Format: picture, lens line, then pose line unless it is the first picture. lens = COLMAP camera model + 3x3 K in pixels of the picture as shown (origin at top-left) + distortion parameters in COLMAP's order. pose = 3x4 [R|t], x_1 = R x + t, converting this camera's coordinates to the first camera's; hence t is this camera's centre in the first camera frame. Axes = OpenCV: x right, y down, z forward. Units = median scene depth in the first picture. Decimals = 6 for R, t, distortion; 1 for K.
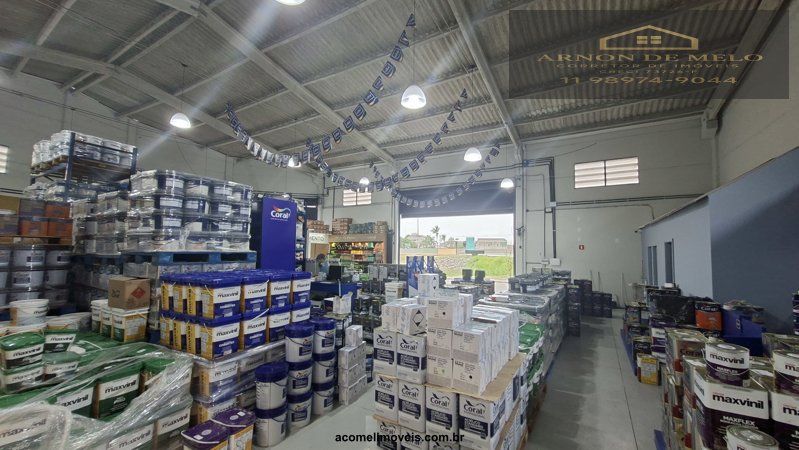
lens RADIAL K [[317.8, 0, 399.3], [0, 317.8, 226.3], [0, 0, 1]] dist [-0.010546, 0.004483]
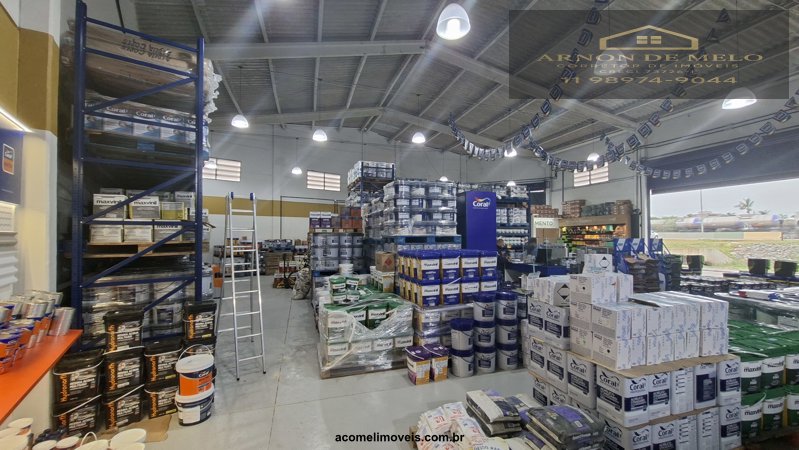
lens RADIAL K [[317.8, 0, 400.5], [0, 317.8, 226.1], [0, 0, 1]] dist [-0.010546, 0.004483]
pose [[0.744940, -0.031703, -0.666378, 0.246432], [0.059868, 0.998017, 0.019445, 0.005687], [0.664440, -0.054380, 0.745360, -0.114063]]
